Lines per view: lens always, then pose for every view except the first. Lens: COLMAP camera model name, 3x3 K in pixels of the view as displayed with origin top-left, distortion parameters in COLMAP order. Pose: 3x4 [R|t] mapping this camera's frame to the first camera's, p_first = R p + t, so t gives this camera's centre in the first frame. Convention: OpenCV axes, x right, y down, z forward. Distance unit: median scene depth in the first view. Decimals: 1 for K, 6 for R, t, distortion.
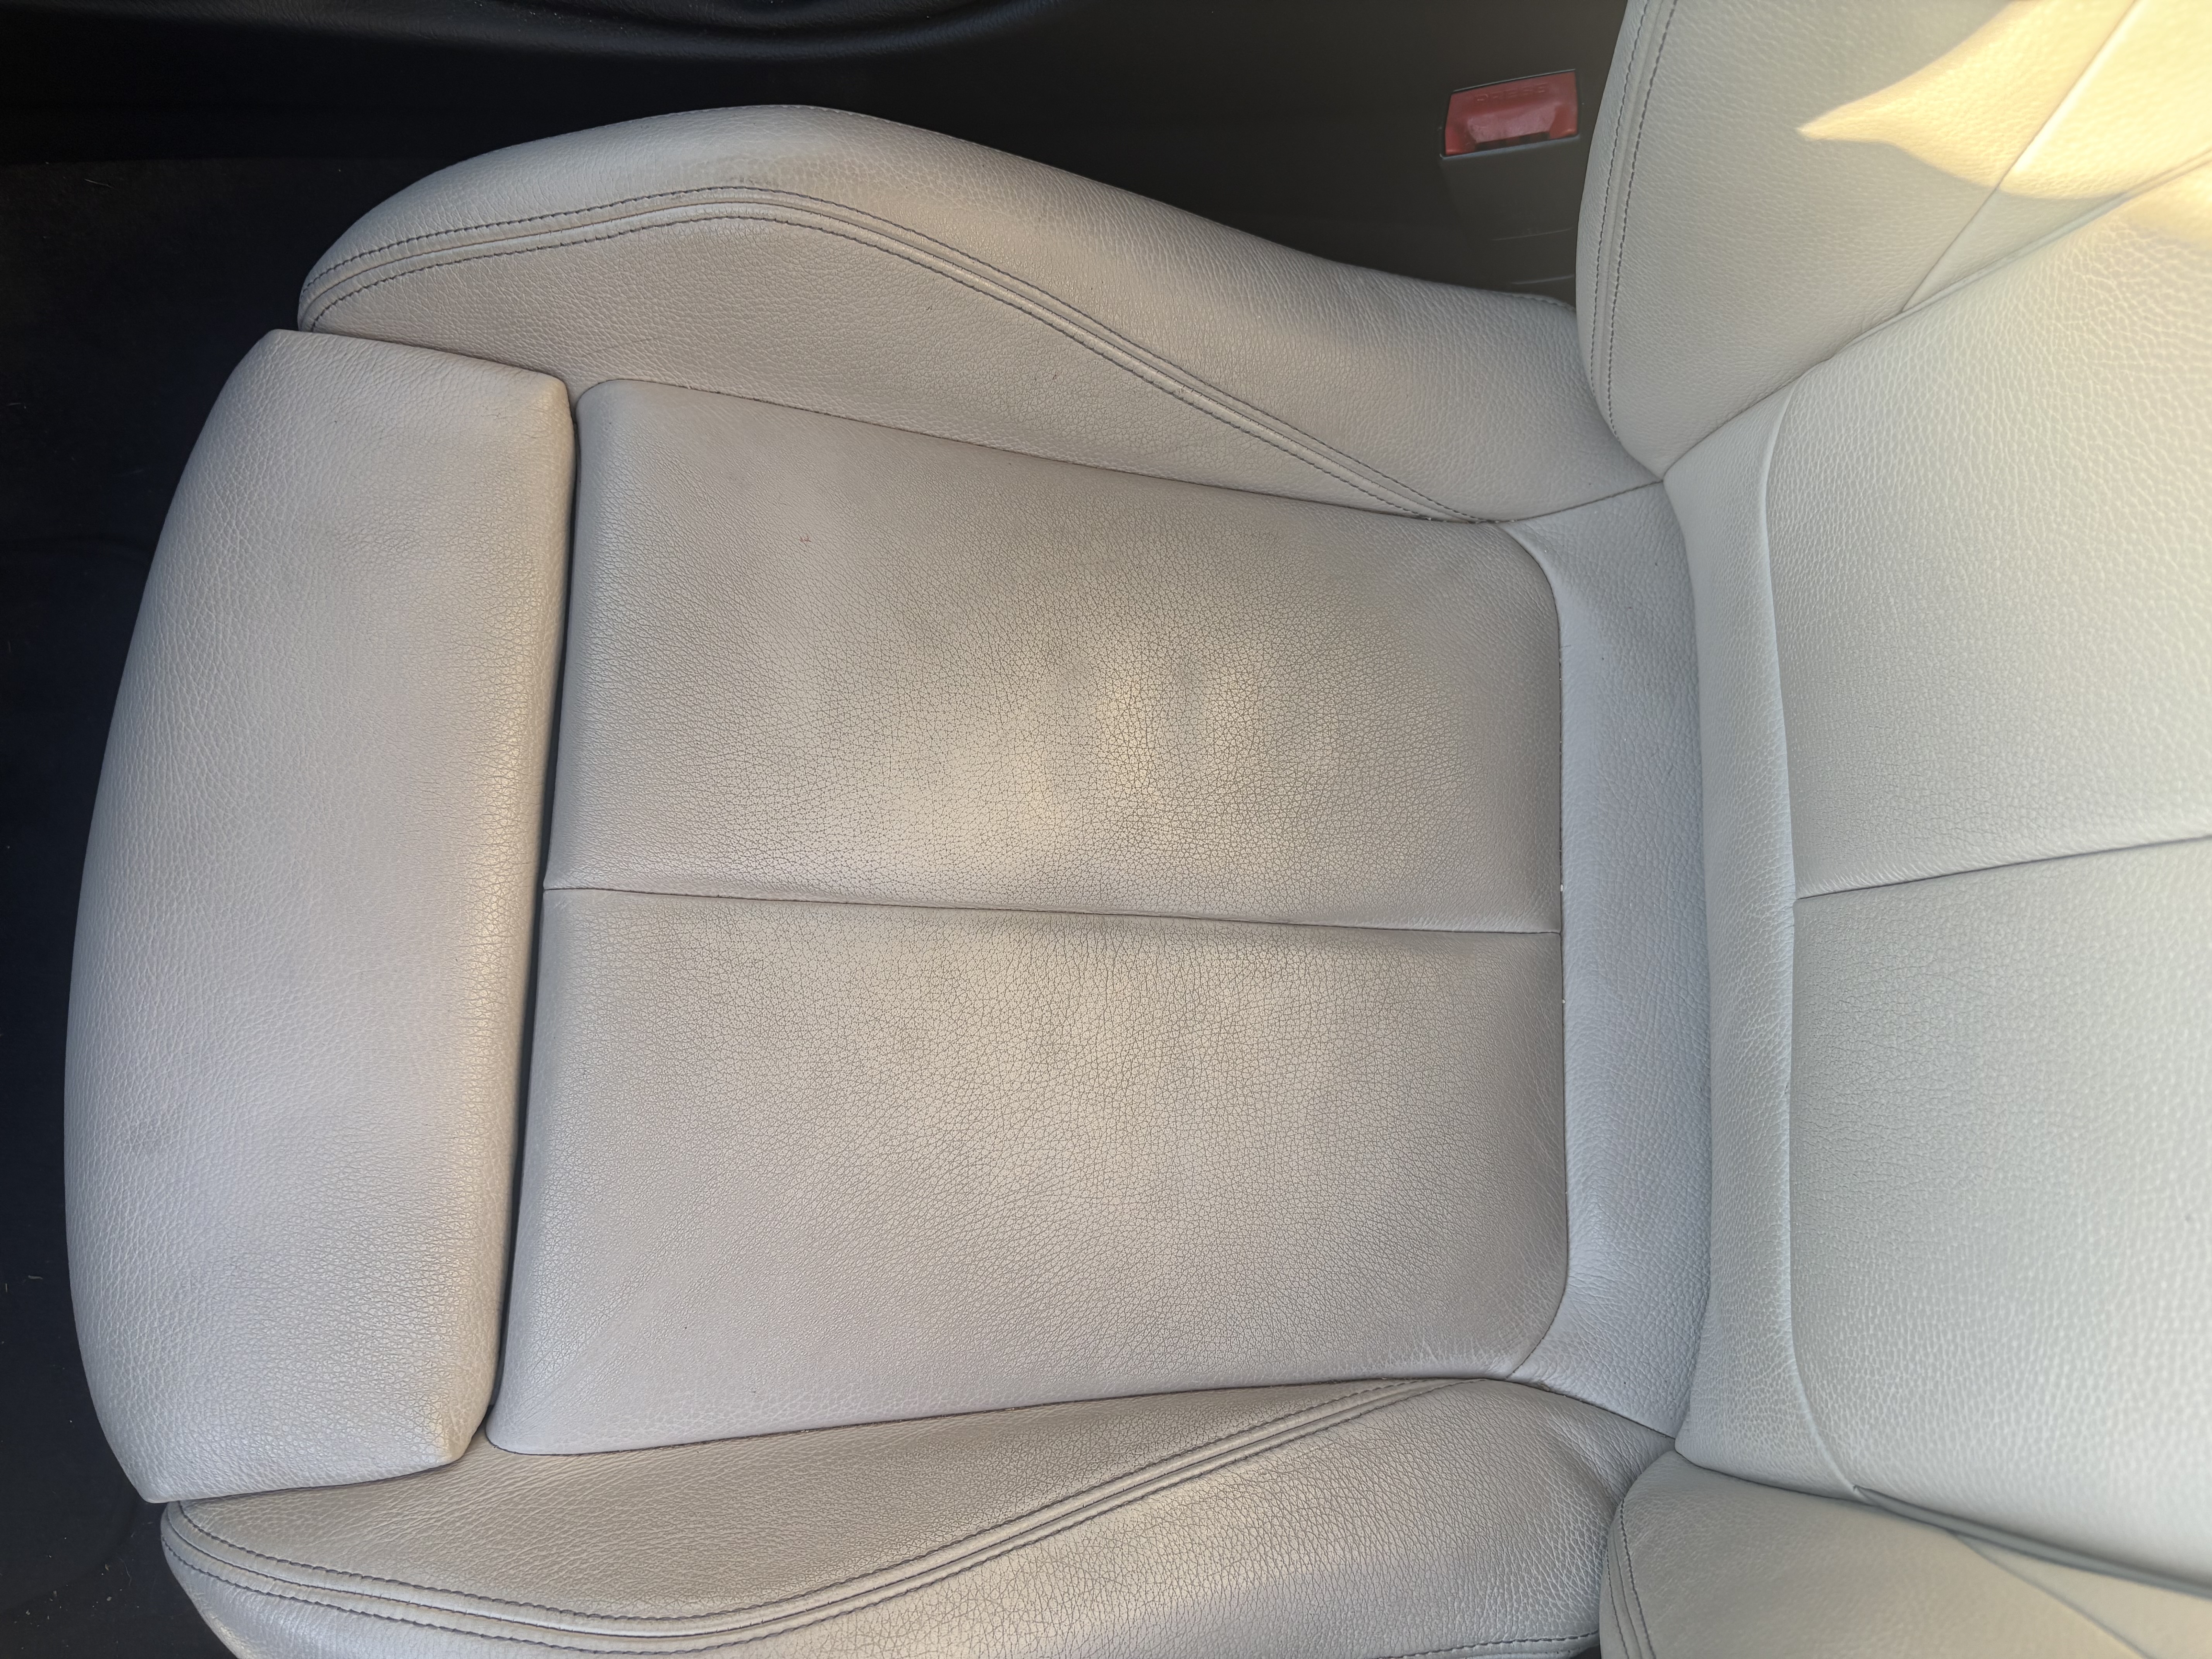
lens RADIAL K [[1679.4, 0, 1106.0], [0, 1679.4, 829.5], [0, 0, 1]] dist [0.002858, -0.000332]
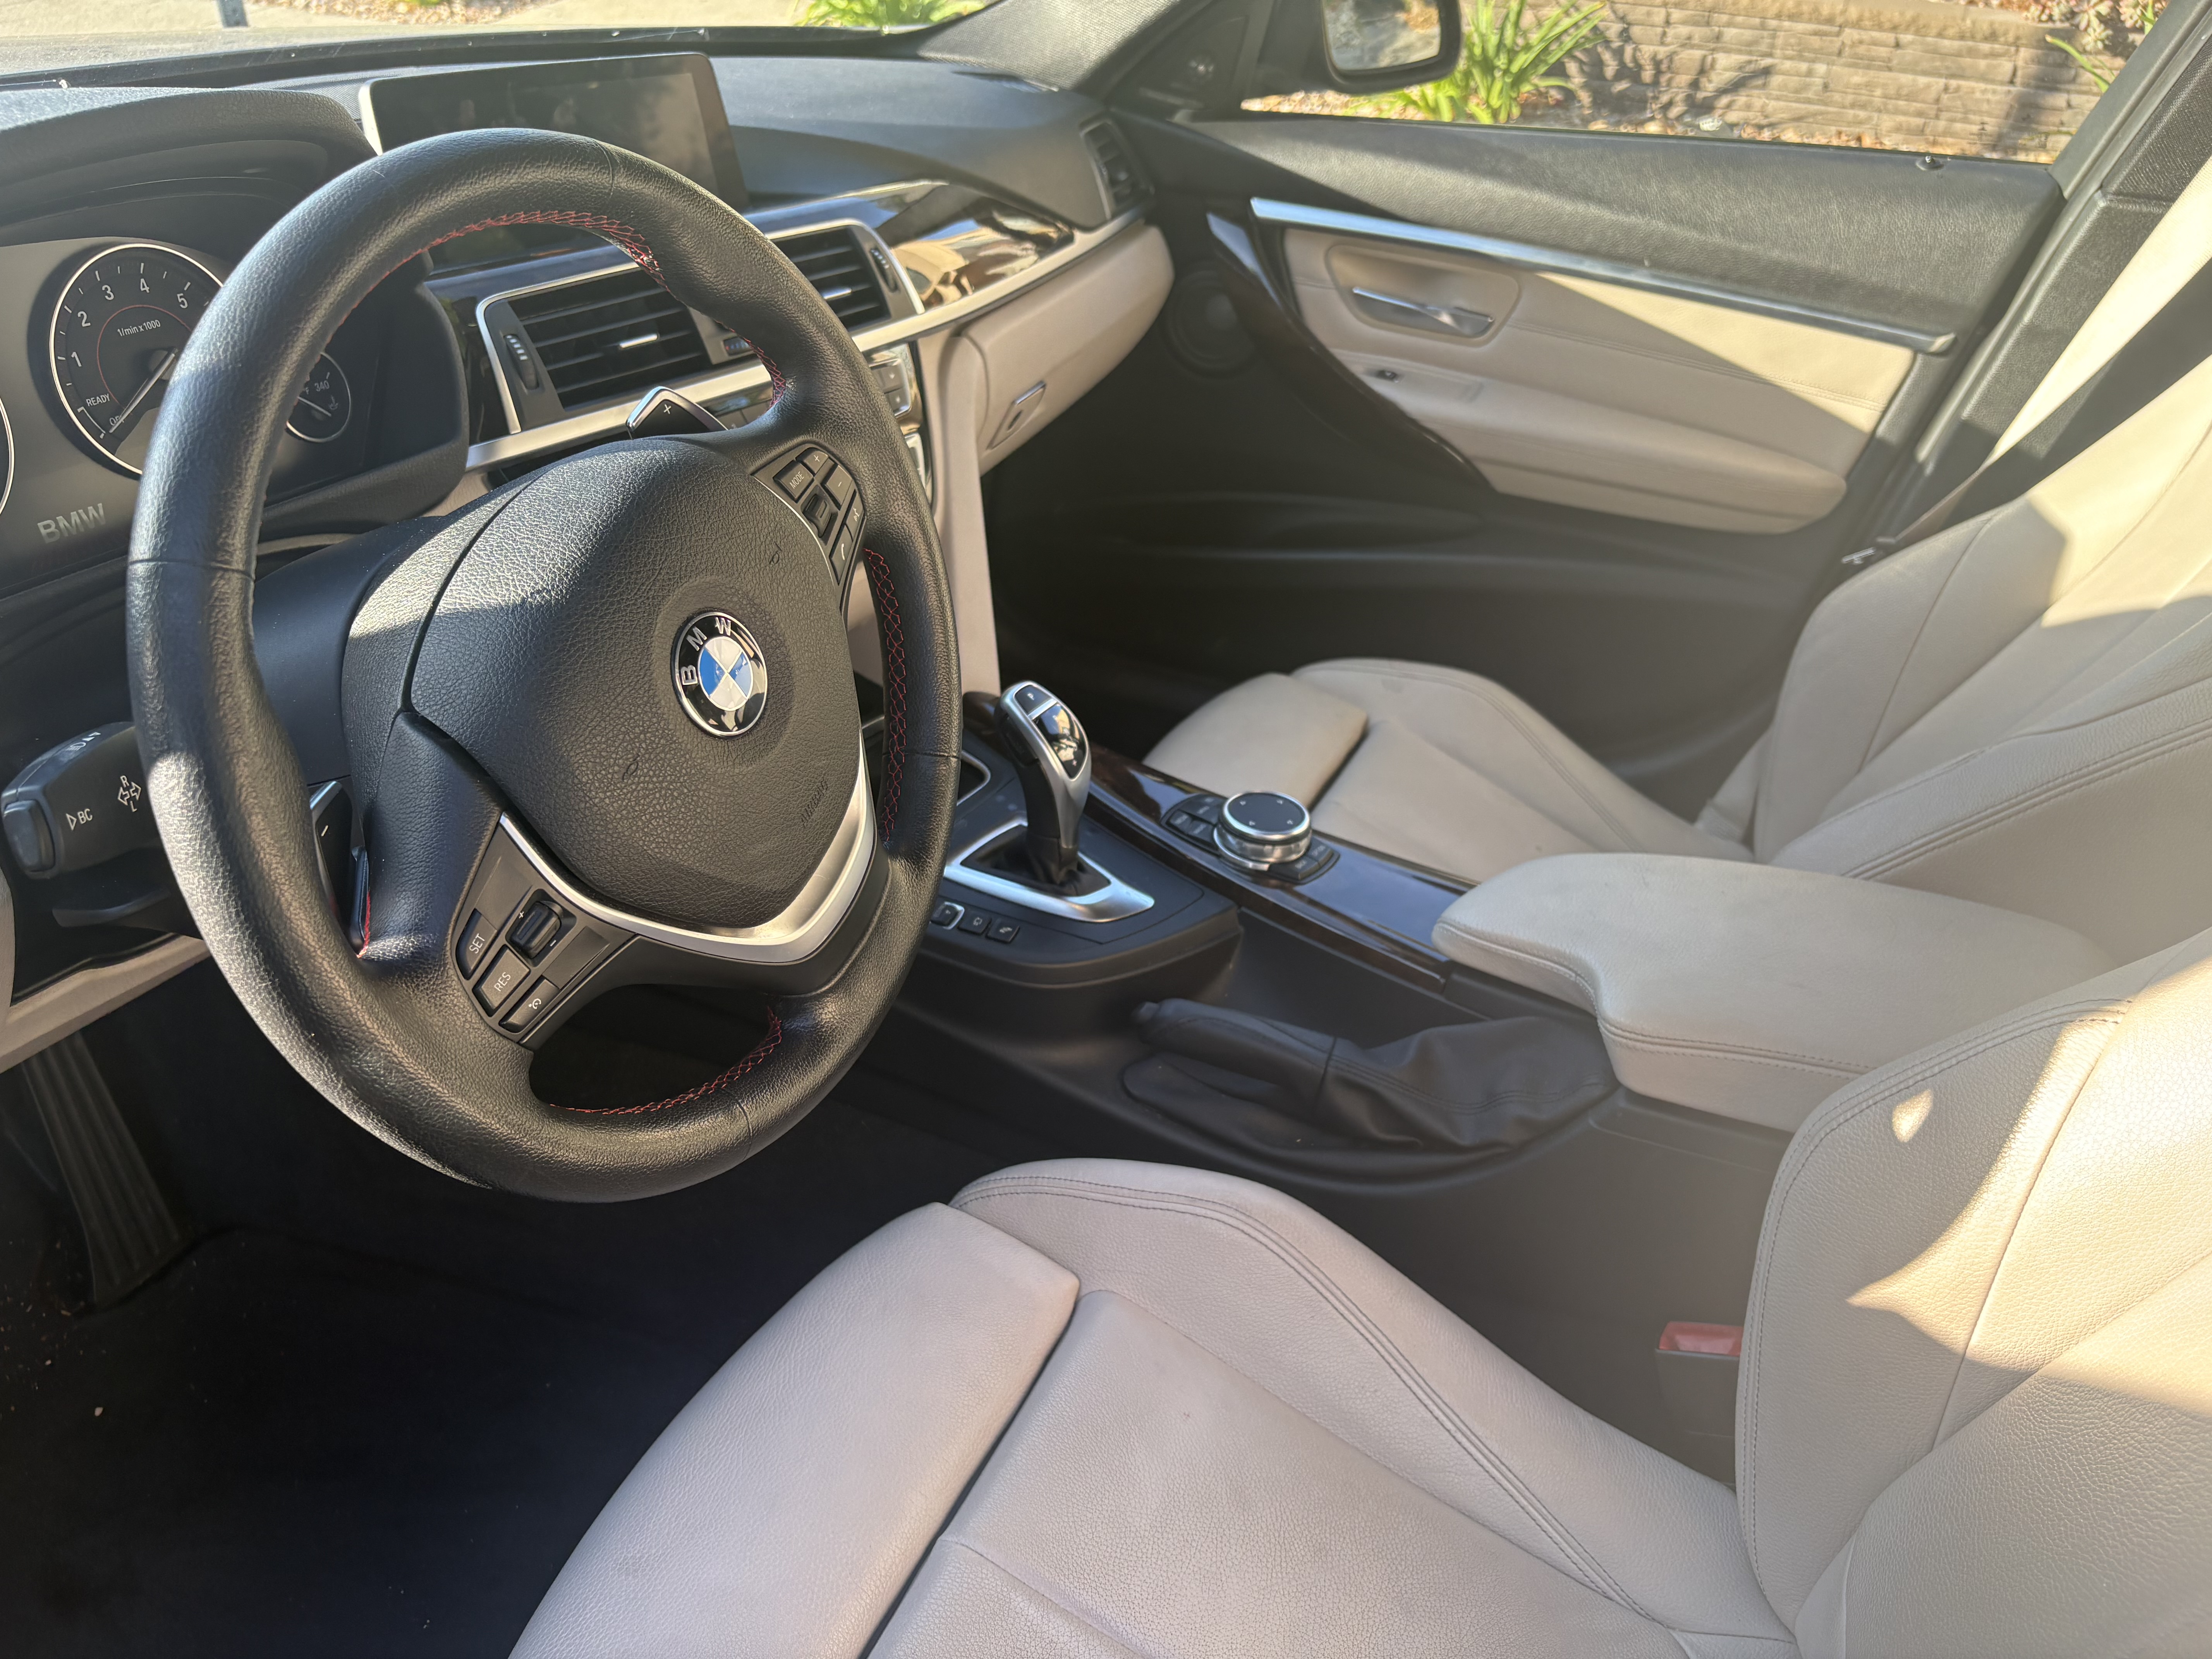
lens RADIAL K [[1679.4, 0, 1106.0], [0, 1679.4, 829.5], [0, 0, 1]] dist [0.002858, -0.000332]
pose [[0.925134, 0.237254, -0.296375, 0.076443], [-0.379584, 0.591597, -0.711287, 0.618682], [0.006579, 0.770535, 0.637364, -0.367723]]
